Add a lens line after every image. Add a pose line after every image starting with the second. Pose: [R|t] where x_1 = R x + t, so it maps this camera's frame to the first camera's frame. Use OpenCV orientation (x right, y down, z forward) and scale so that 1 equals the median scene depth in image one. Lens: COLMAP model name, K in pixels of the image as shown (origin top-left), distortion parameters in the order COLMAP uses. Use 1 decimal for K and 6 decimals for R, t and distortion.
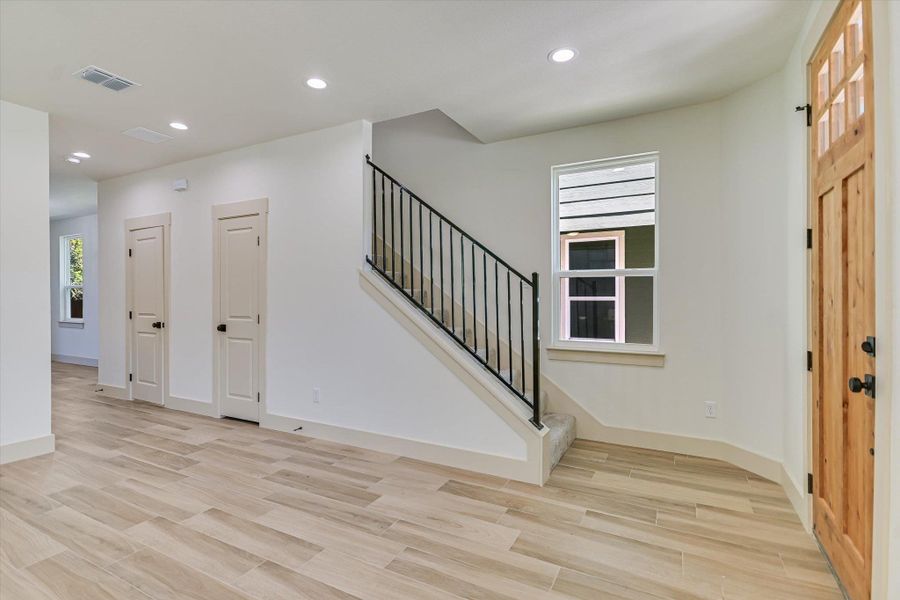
lens RADIAL K [[431.0, 0, 452.3], [0, 431.0, 295.3], [0, 0, 1]] dist [0.009602, -0.000721]
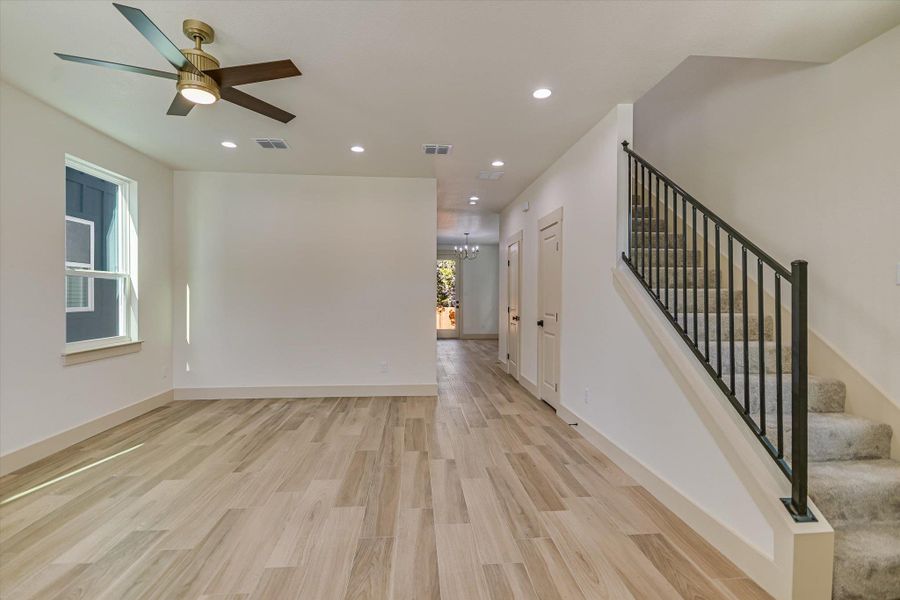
lens RADIAL K [[413.8, 0, 450.8], [0, 413.8, 292.8], [0, 0, 1]] dist [0.013110, -0.000293]
pose [[0.550513, 0.000113, -0.834827, 0.391602], [-0.006572, 0.999970, -0.004199, -0.001252], [0.834801, 0.007798, 0.550497, 0.252794]]
